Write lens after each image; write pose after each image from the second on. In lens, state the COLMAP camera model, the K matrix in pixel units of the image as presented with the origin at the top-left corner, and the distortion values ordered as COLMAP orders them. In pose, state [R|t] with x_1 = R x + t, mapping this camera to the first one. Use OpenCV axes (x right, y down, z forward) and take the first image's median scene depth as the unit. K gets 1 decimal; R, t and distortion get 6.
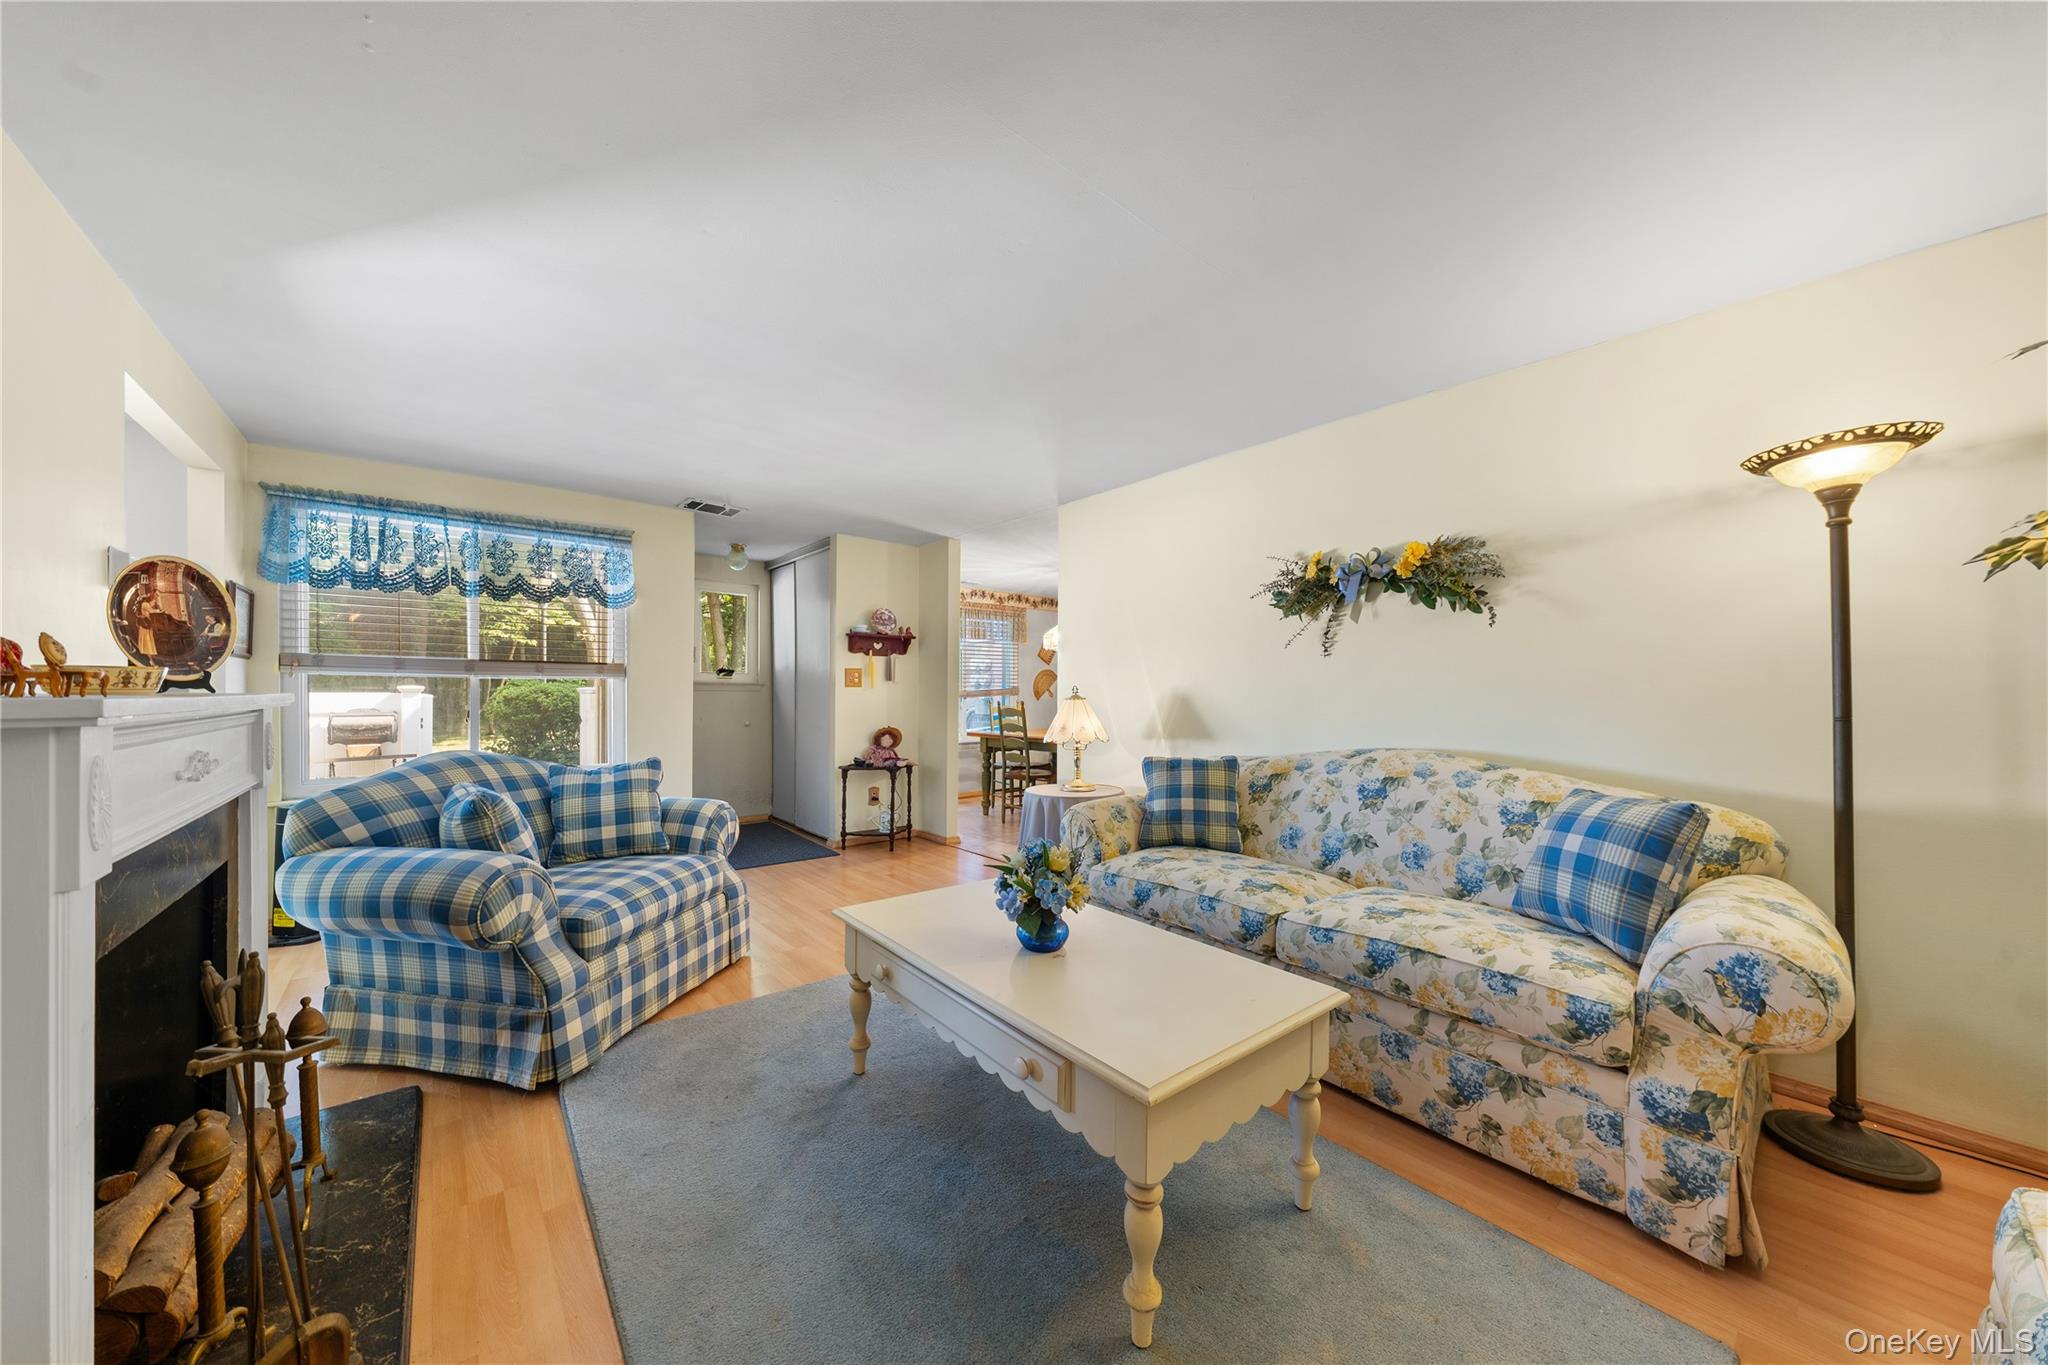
lens RADIAL K [[697.2, 0, 1013.6], [0, 697.2, 702.0], [0, 0, 1]] dist [0.000034, 0.000035]
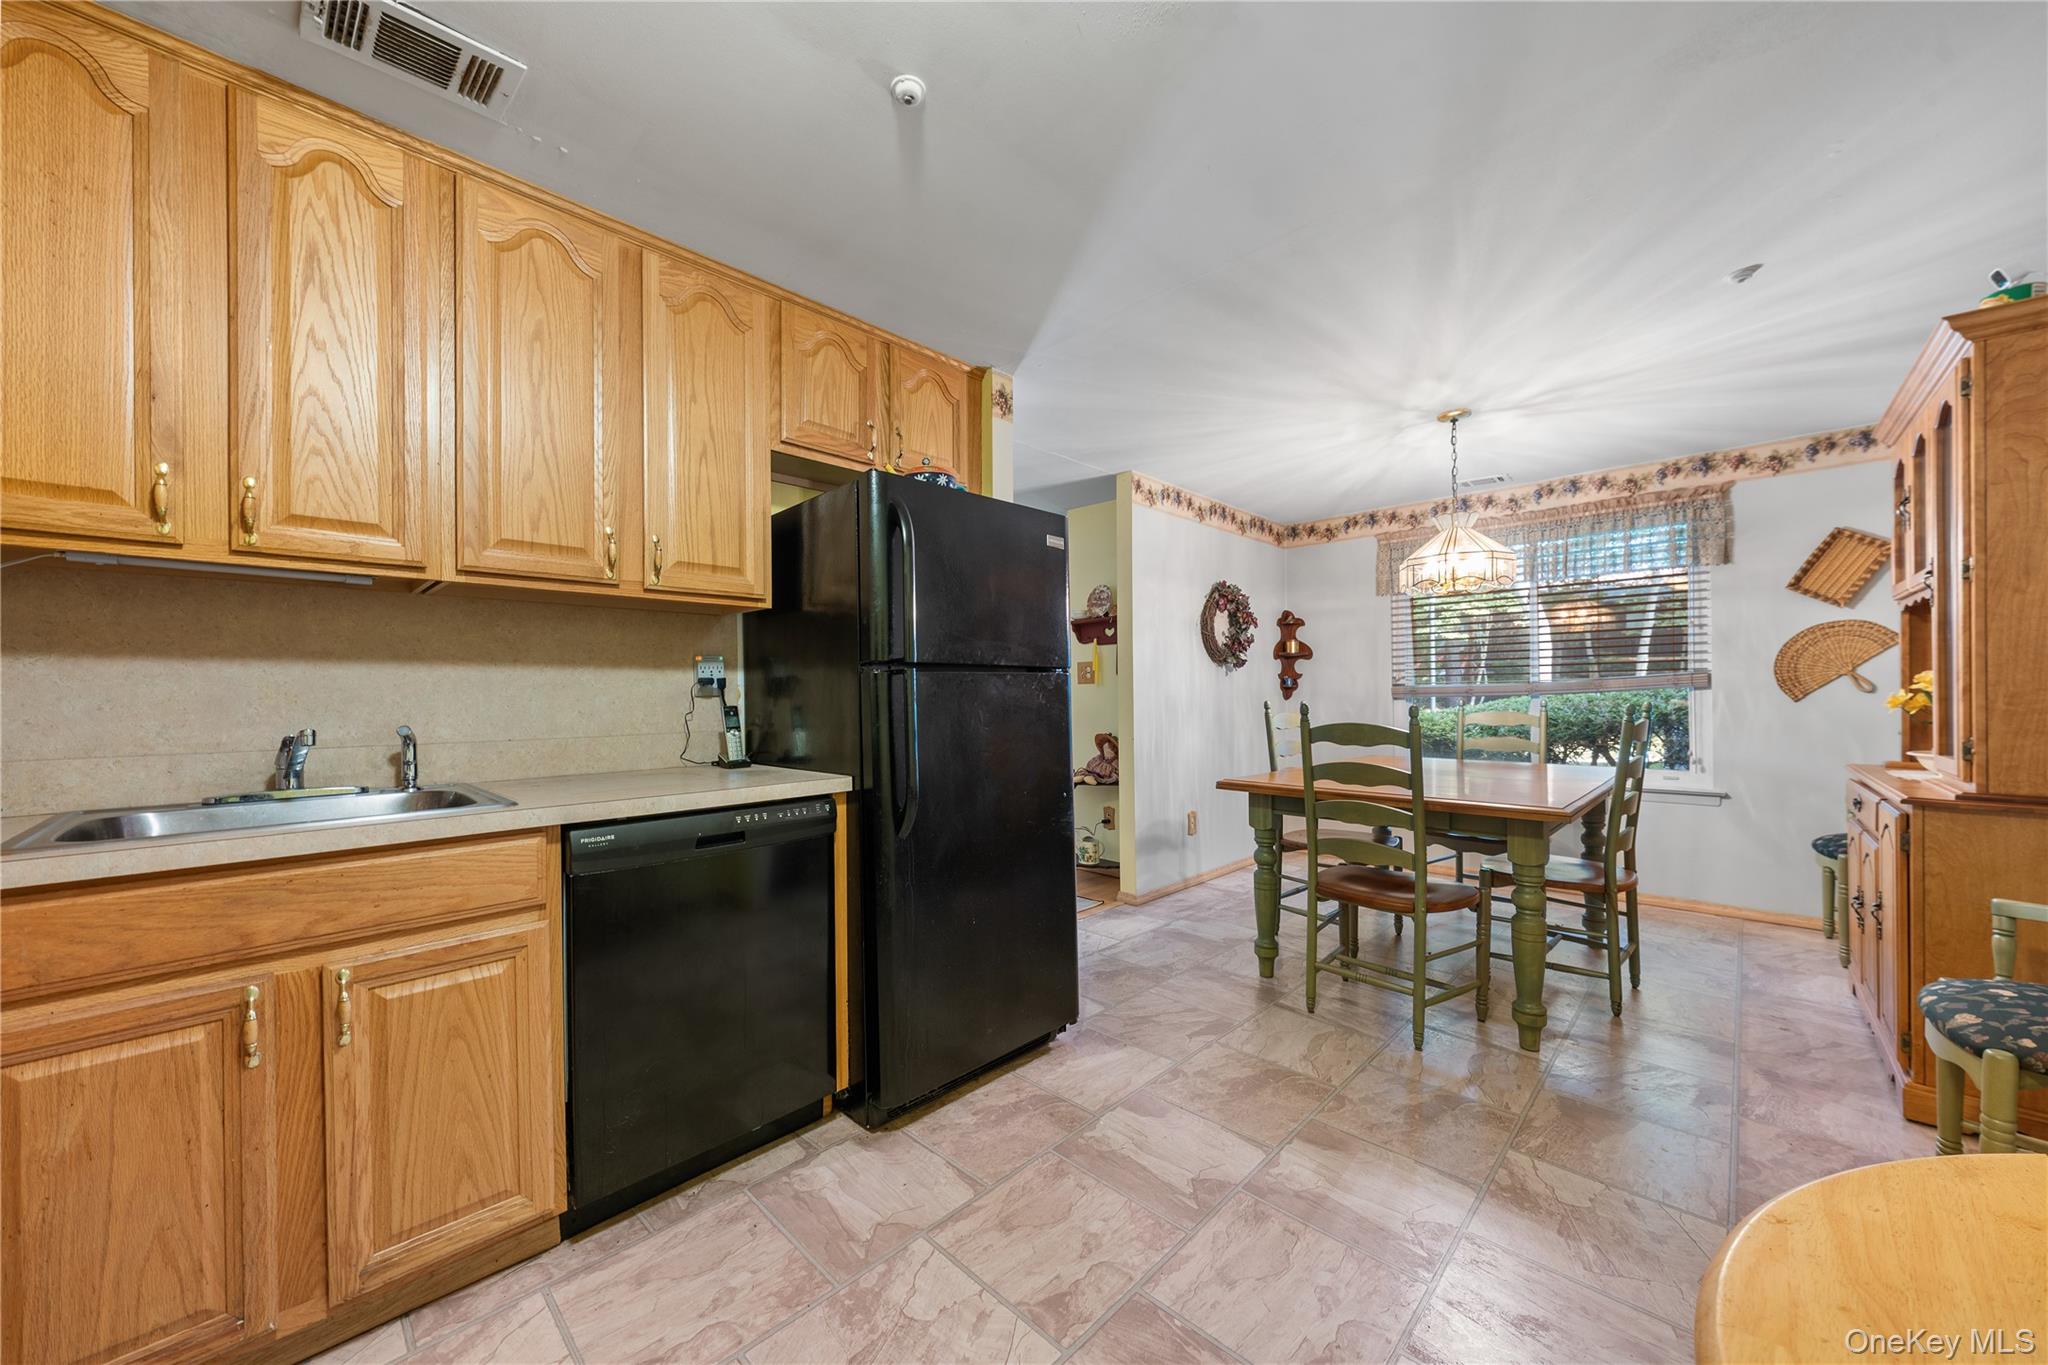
lens RADIAL K [[727.4, 0, 1025.0], [0, 727.4, 693.3], [0, 0, 1]] dist [0.000749, 0.000054]
pose [[0.104646, 0.003400, -0.994504, 1.414850], [-0.014767, 0.999889, 0.001865, -0.051089], [0.994400, 0.014490, 0.104685, 2.158621]]
